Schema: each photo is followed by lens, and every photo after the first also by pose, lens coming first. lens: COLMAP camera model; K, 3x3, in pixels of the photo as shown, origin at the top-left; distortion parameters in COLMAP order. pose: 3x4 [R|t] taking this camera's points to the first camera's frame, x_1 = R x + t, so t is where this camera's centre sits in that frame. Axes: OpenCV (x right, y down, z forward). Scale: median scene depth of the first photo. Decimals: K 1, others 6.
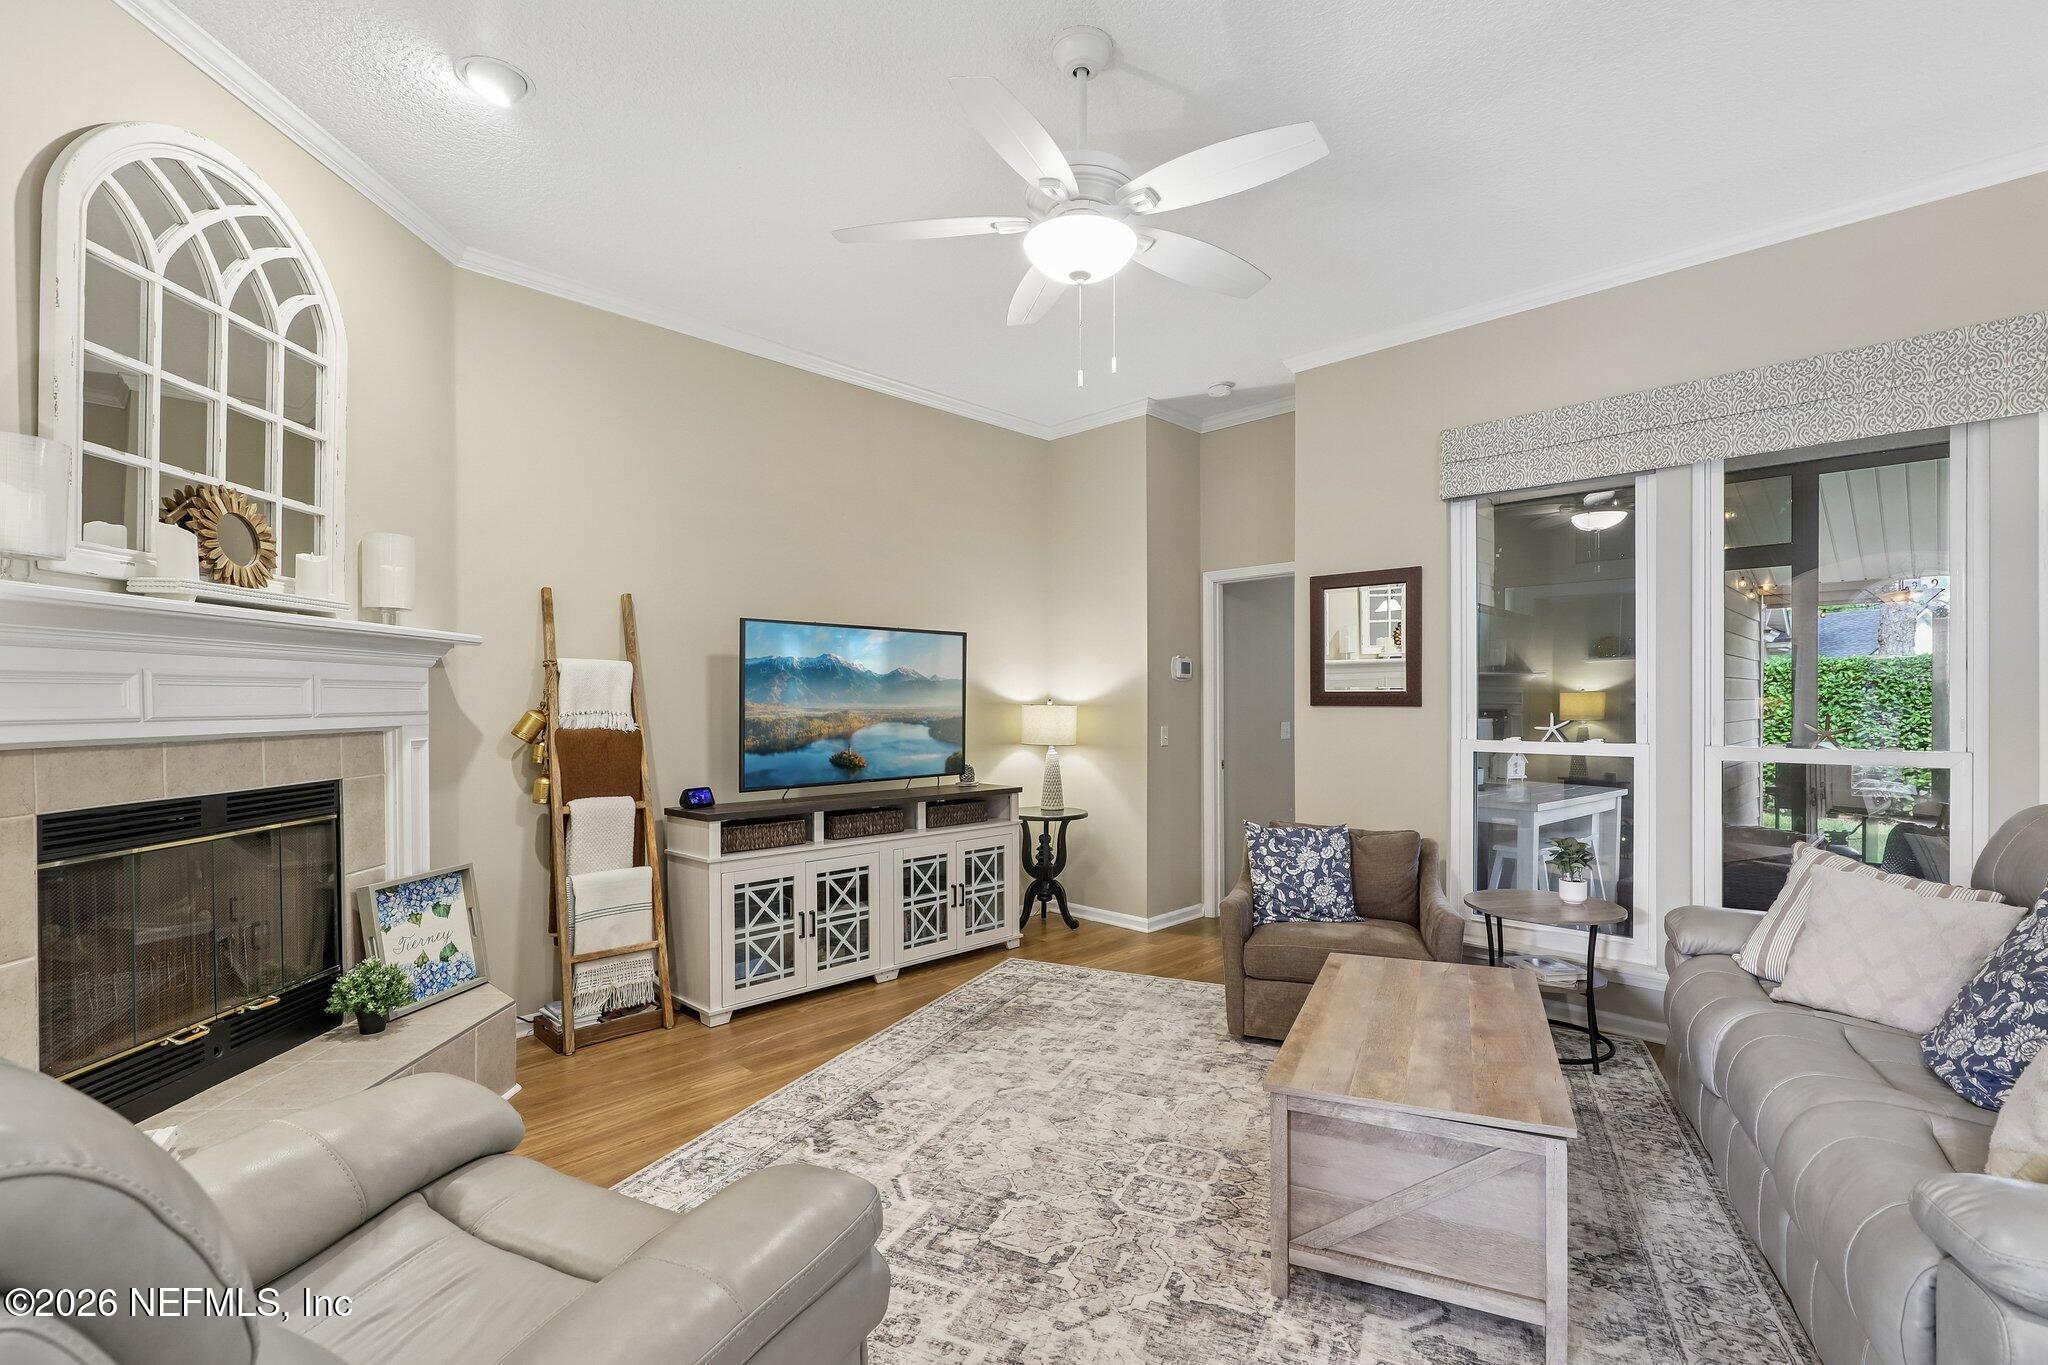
lens RADIAL K [[931.9, 0, 1027.4], [0, 931.9, 703.8], [0, 0, 1]] dist [-0.000093, -0.000244]
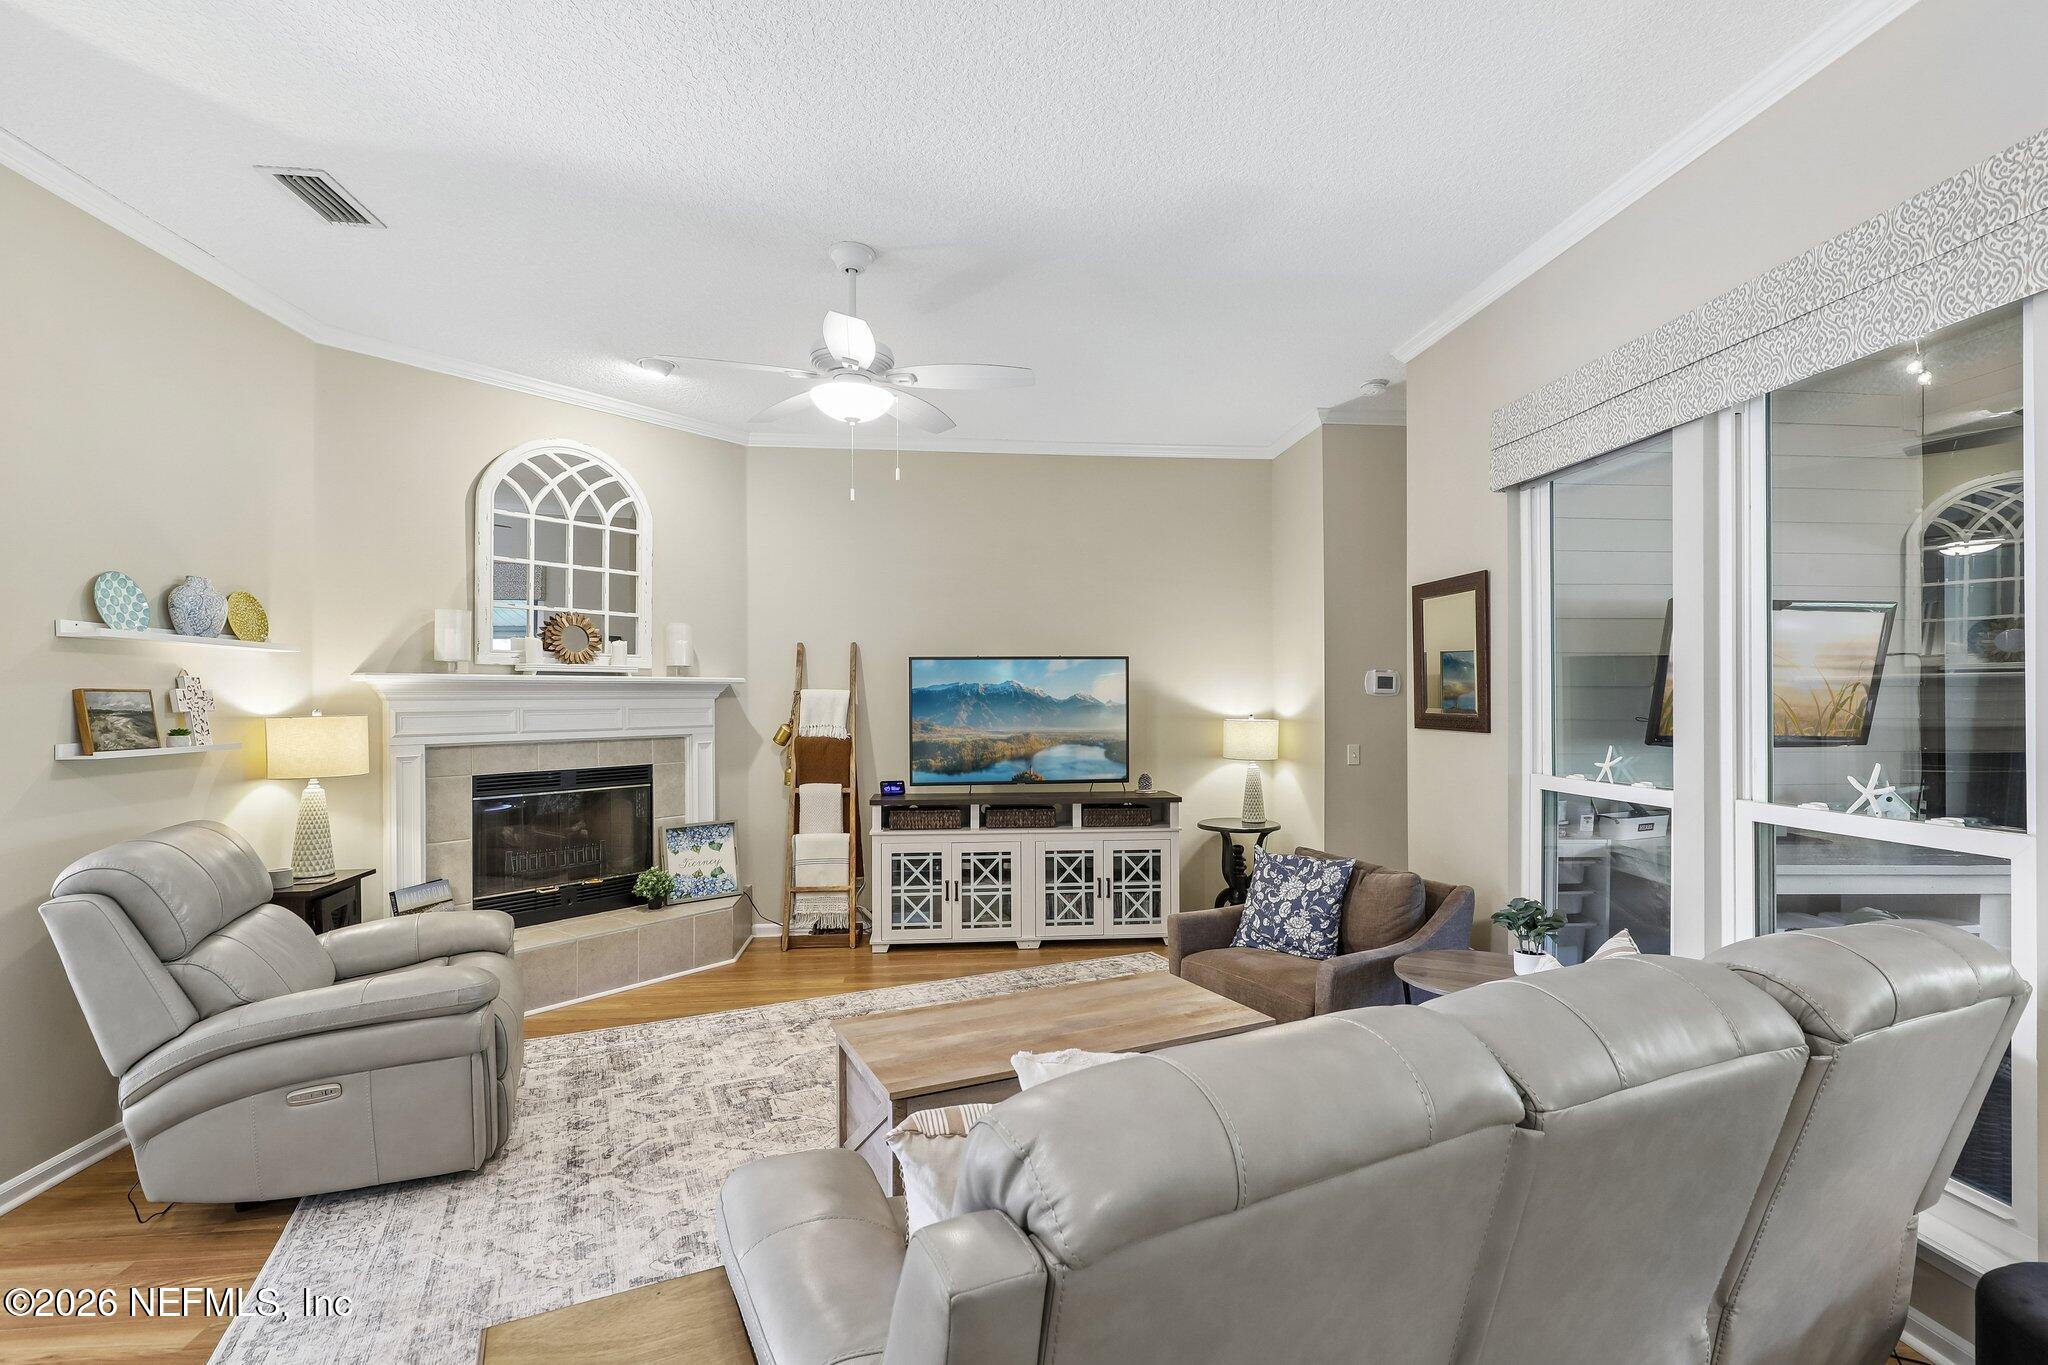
lens RADIAL K [[928.0, 0, 1024.5], [0, 928.0, 694.9], [0, 0, 1]] dist [0.000449, -0.000047]
pose [[0.766509, -0.003884, -0.642222, 0.734367], [0.001119, 0.999988, -0.004712, -0.032669], [0.642233, 0.002893, 0.766504, 0.080050]]
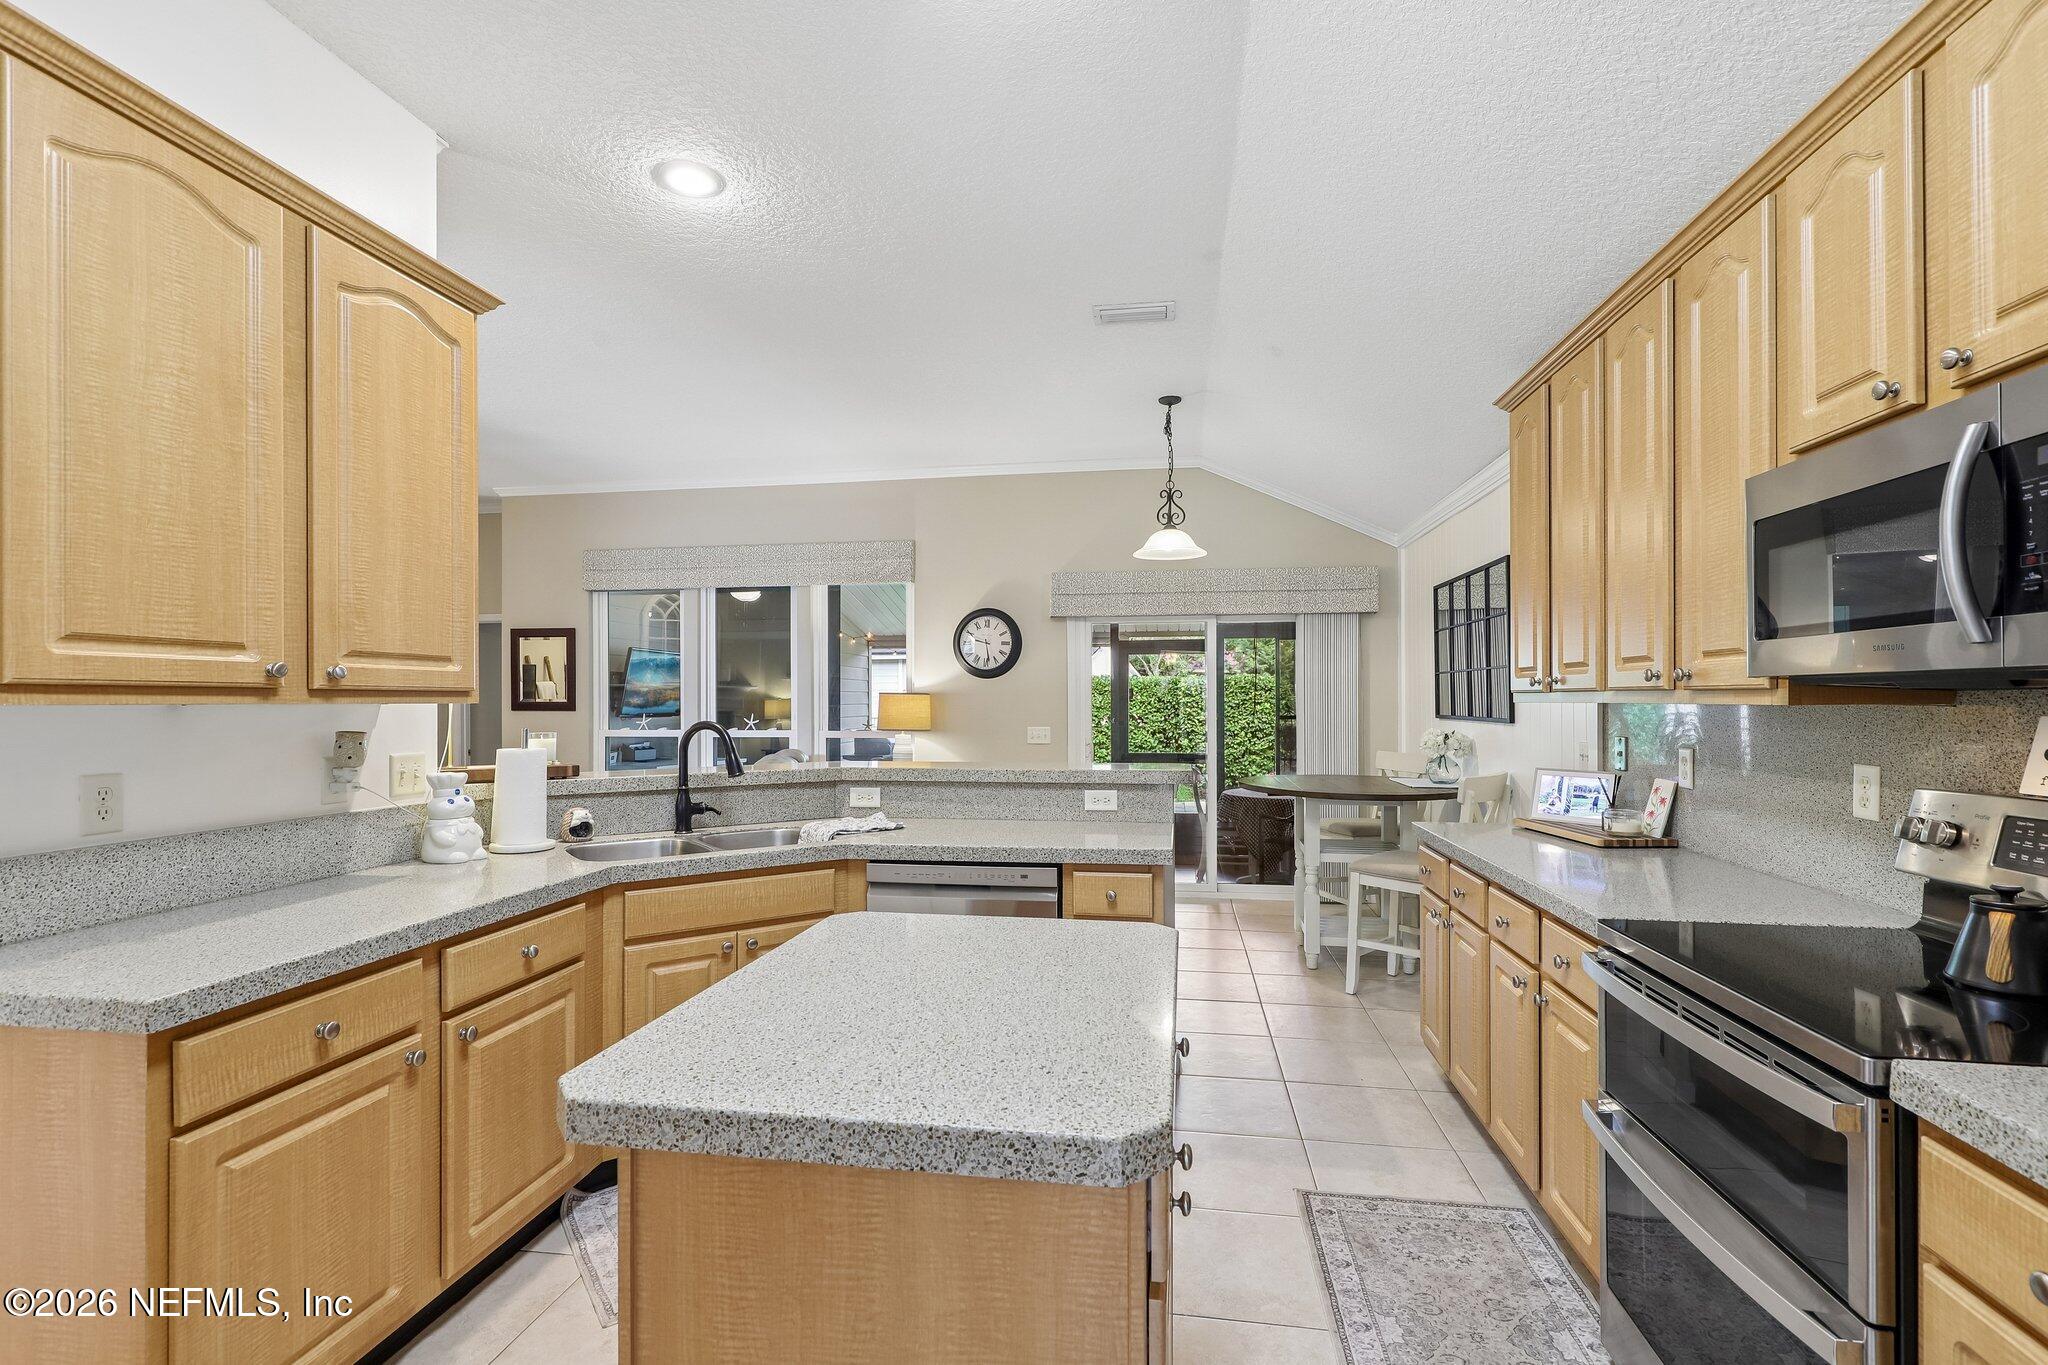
lens RADIAL K [[928.0, 0, 1024.5], [0, 928.0, 694.9], [0, 0, 1]] dist [0.000449, -0.000047]
pose [[0.816860, 0.003234, 0.576827, 0.134366], [0.003315, 0.999941, -0.010300, -0.006917], [-0.576826, 0.010325, 0.816801, -0.964288]]
